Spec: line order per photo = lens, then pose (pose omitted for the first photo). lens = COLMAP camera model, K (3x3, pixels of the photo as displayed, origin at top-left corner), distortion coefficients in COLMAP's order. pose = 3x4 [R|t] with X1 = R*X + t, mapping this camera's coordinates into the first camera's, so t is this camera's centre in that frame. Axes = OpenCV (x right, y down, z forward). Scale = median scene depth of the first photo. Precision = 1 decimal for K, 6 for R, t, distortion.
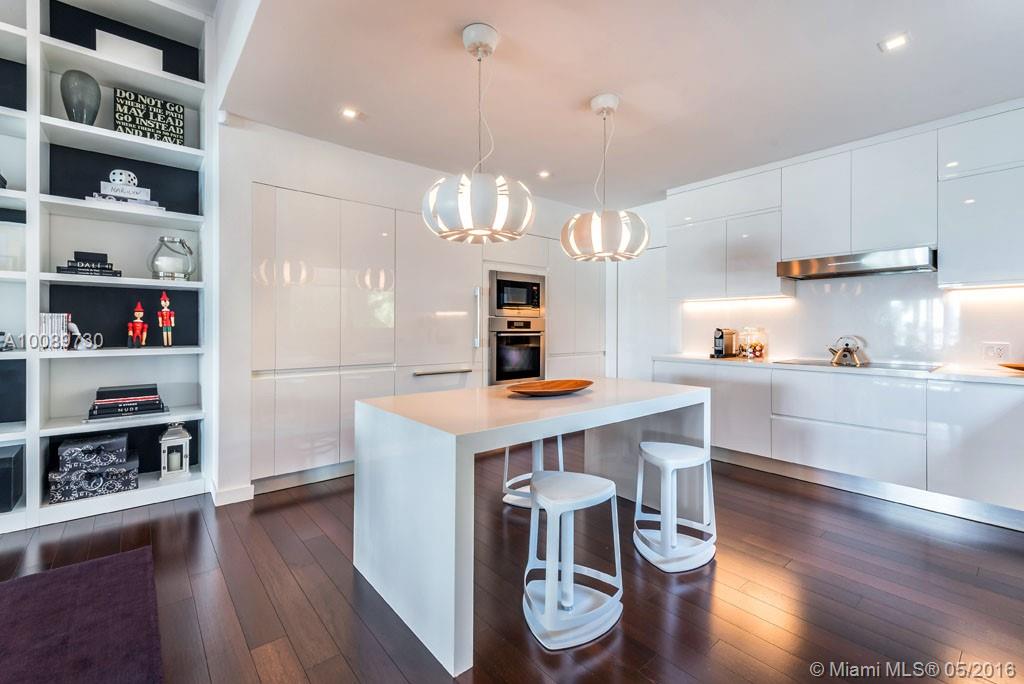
lens RADIAL K [[443.6, 0, 515.3], [0, 443.6, 311.8], [0, 0, 1]] dist [0.003795, 0.000220]
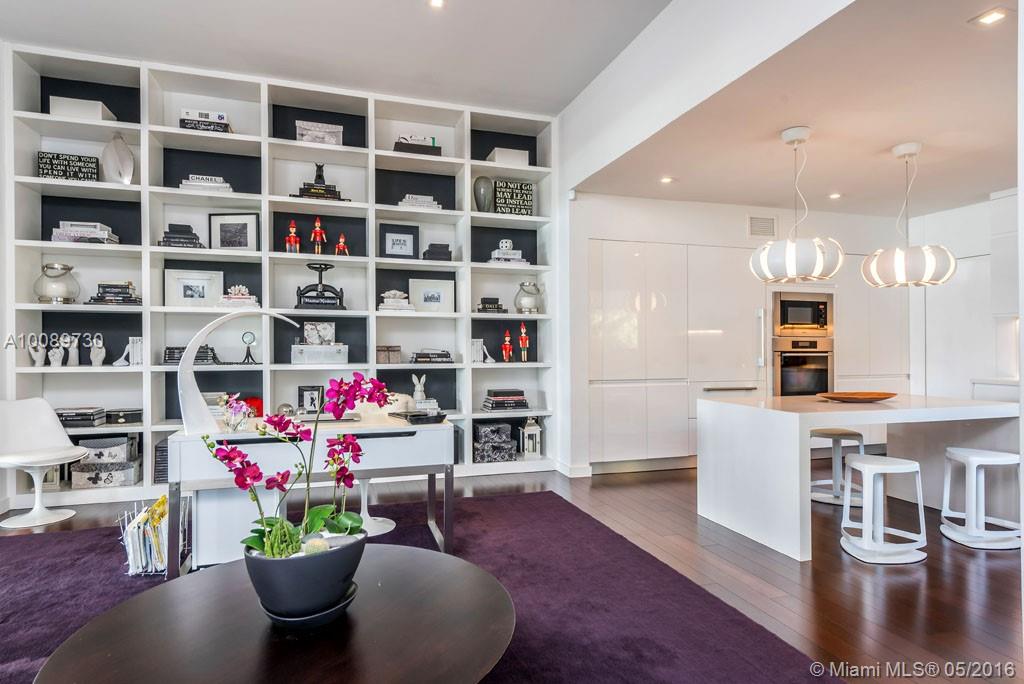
lens RADIAL K [[560.7, 0, 511.2], [0, 560.7, 336.1], [0, 0, 1]] dist [0.007591, -0.001515]
pose [[0.914822, -0.011976, -0.403680, -0.127189], [0.017179, 0.999809, 0.009269, -0.018999], [0.403492, -0.015414, 0.914853, -0.627375]]
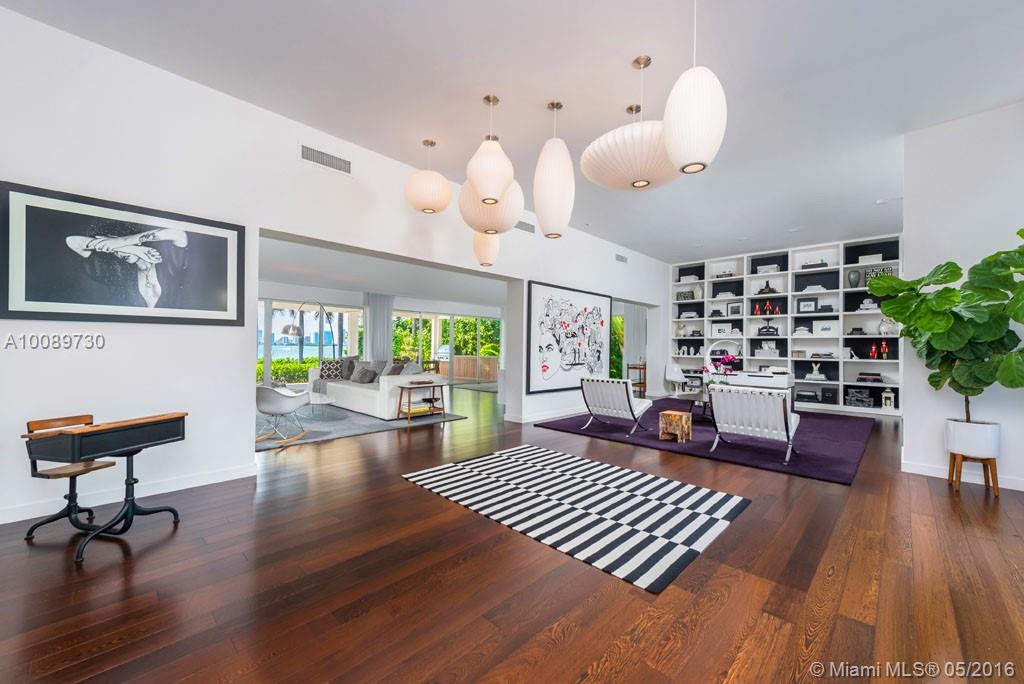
lens RADIAL K [[403.1, 0, 508.6], [0, 403.1, 357.3], [0, 0, 1]] dist [0.002359, 0.000062]
pose [[0.074758, 0.013646, -0.997108, 1.537258], [0.014481, 0.999786, 0.014769, -0.003740], [0.997097, -0.015543, 0.074545, -1.501403]]
